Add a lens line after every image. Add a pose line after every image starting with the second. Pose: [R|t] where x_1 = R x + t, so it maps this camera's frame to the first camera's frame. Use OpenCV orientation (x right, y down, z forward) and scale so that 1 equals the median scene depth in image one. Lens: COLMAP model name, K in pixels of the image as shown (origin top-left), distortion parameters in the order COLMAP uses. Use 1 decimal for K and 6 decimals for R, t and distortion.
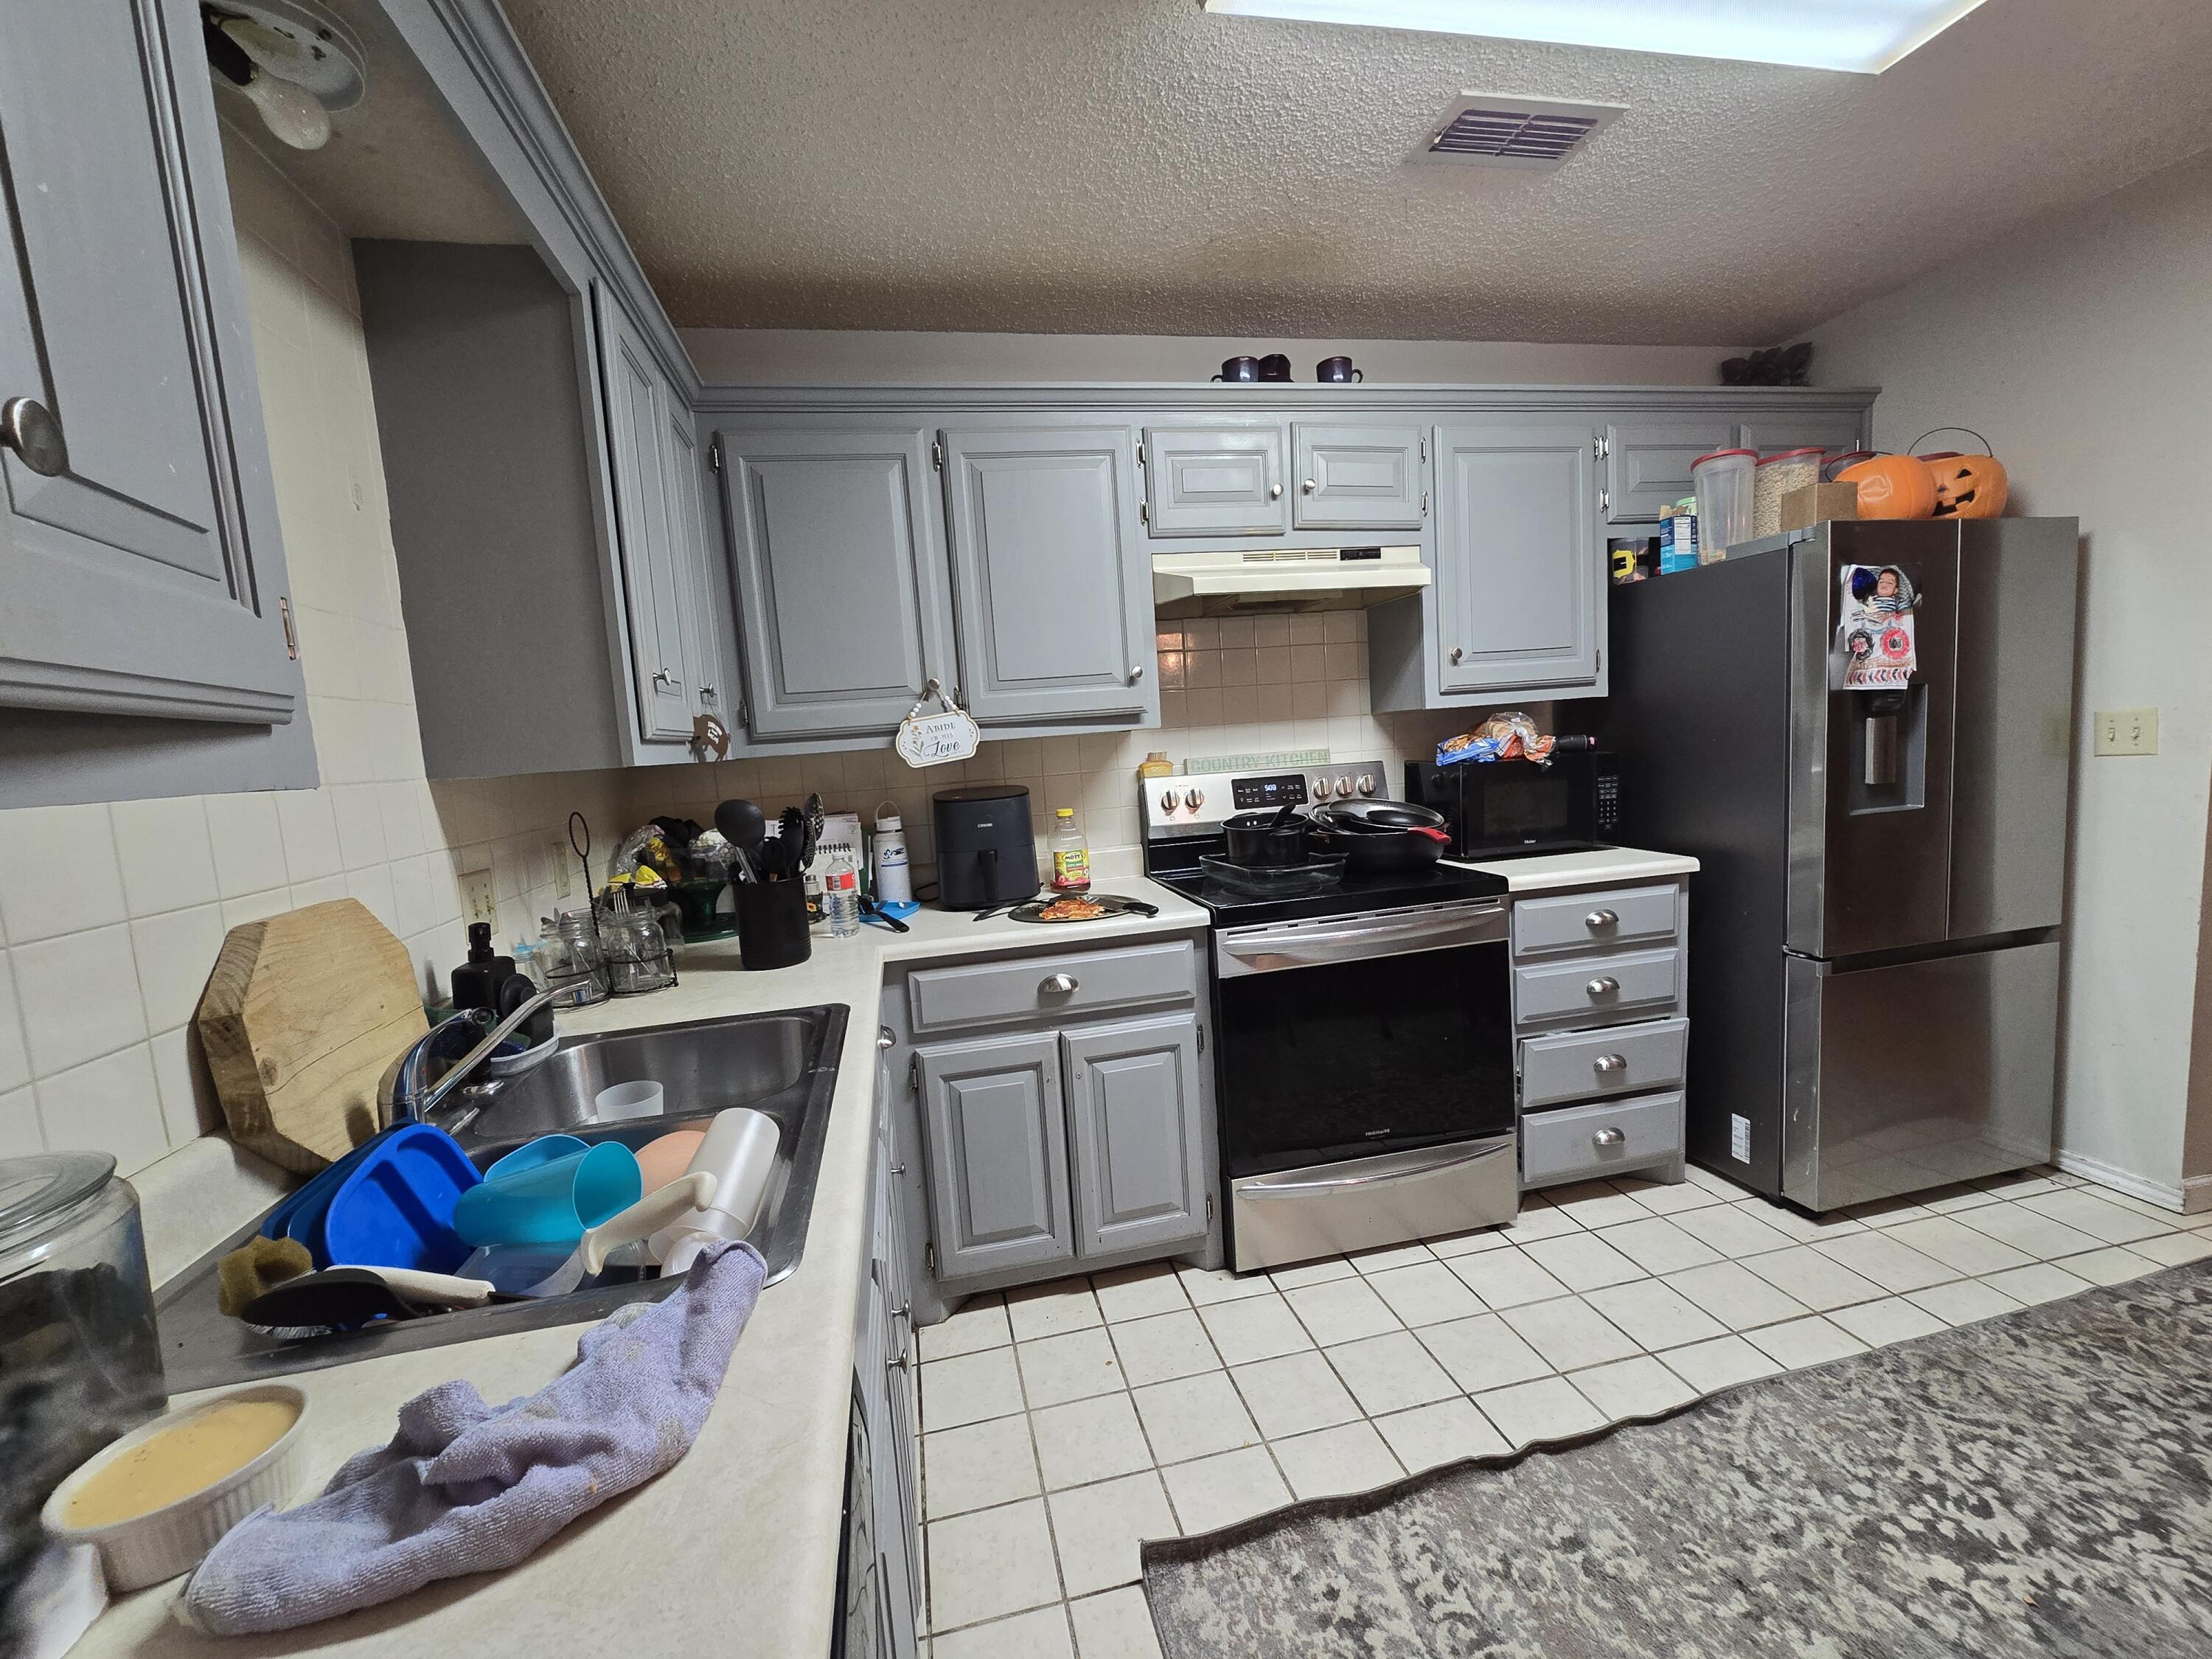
lens RADIAL K [[905.5, 0, 1097.5], [0, 905.5, 835.8], [0, 0, 1]] dist [0.001807, 0.001194]
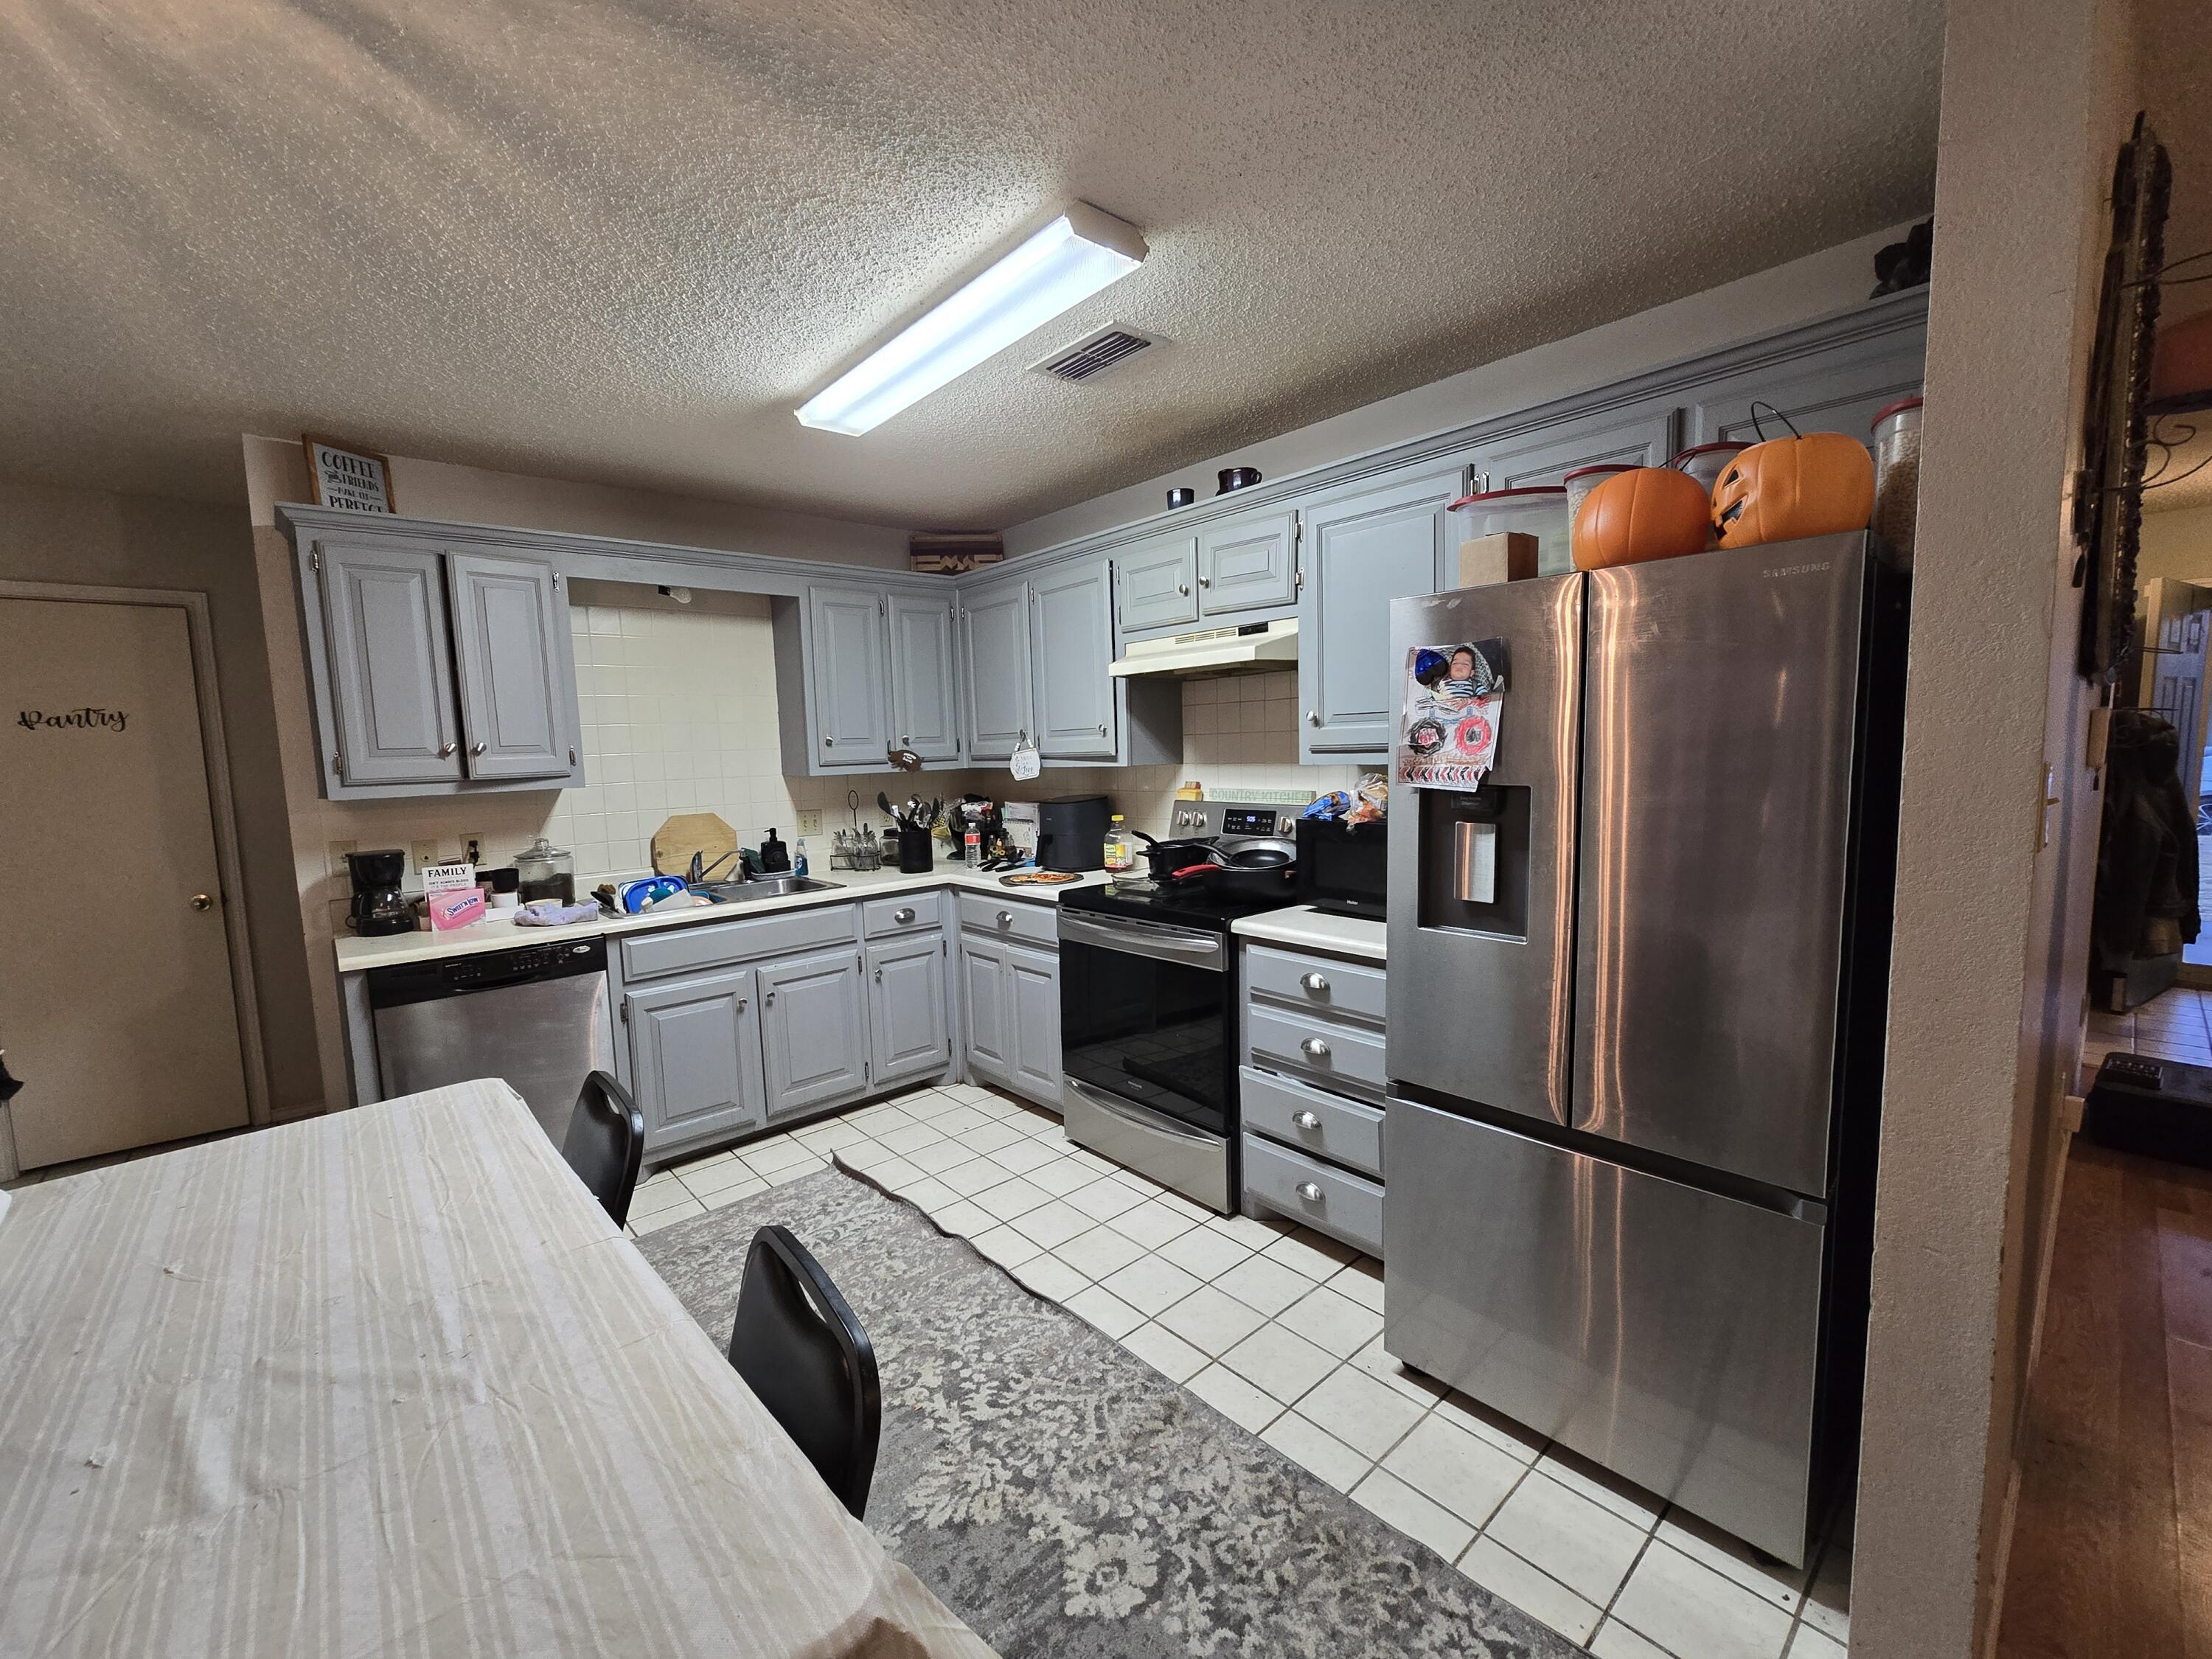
lens RADIAL K [[894.2, 0, 1103.5], [0, 894.2, 835.7], [0, 0, 1]] dist [-0.000450, 0.000241]
pose [[0.500454, 0.139873, -0.854389, 1.369096], [-0.098628, 0.989649, 0.104246, -0.167166], [0.860127, 0.032096, 0.509069, 0.285520]]
